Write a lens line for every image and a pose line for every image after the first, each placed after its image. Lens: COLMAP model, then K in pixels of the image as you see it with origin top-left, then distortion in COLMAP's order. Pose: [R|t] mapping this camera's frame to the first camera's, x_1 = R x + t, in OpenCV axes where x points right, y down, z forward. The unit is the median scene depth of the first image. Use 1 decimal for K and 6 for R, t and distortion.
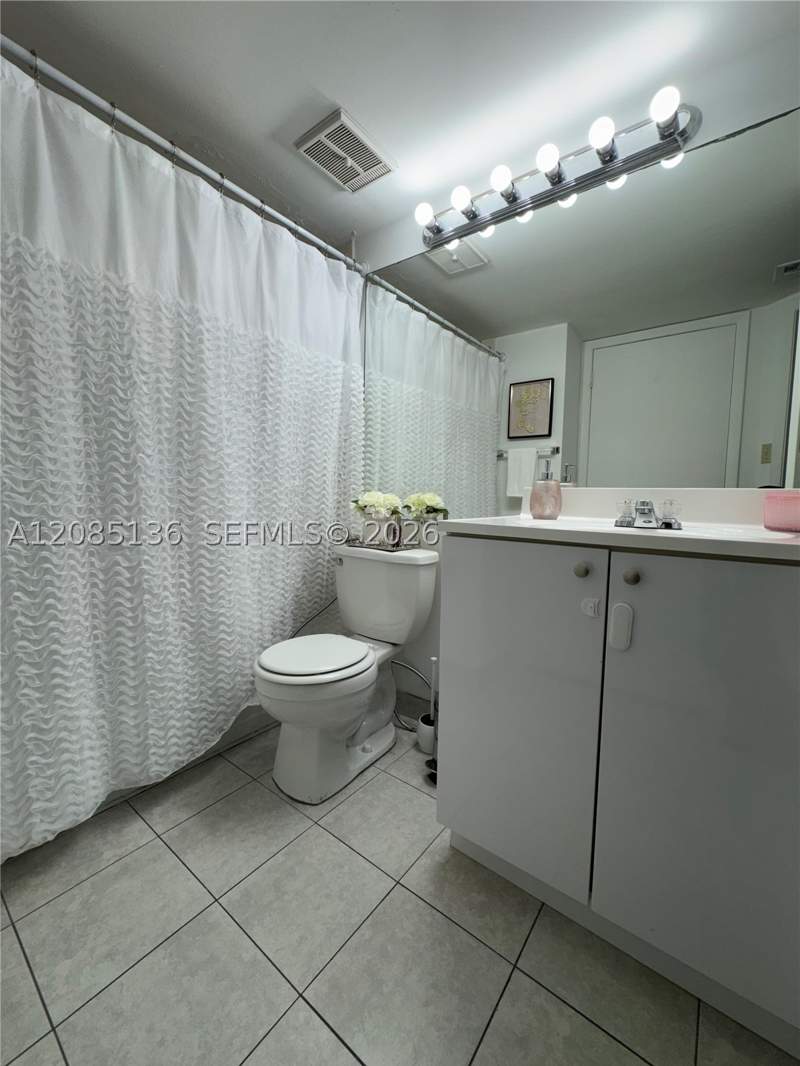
lens RADIAL K [[425.8, 0, 400.0], [0, 425.8, 533.0], [0, 0, 1]] dist [-0.003916, 0.000292]
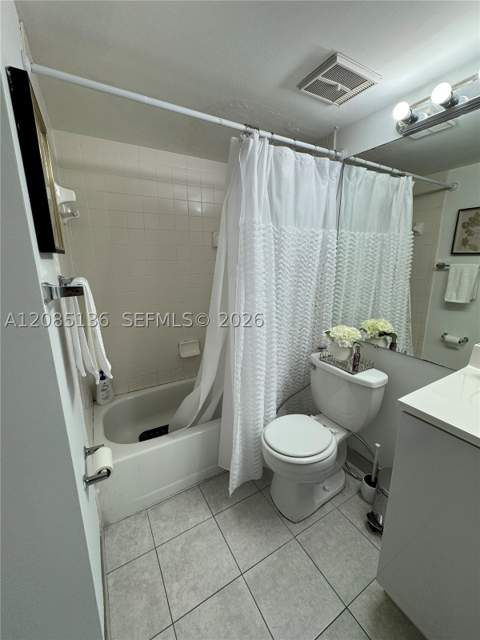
lens RADIAL K [[255.6, 0, 240.0], [0, 255.6, 320.0], [0, 0, 1]] dist [-0.003916, 0.000292]
pose [[0.924773, 0.063711, -0.375149, -0.054869], [-0.007276, 0.988664, 0.149967, -0.250966], [0.380451, -0.135956, 0.914753, 0.073955]]
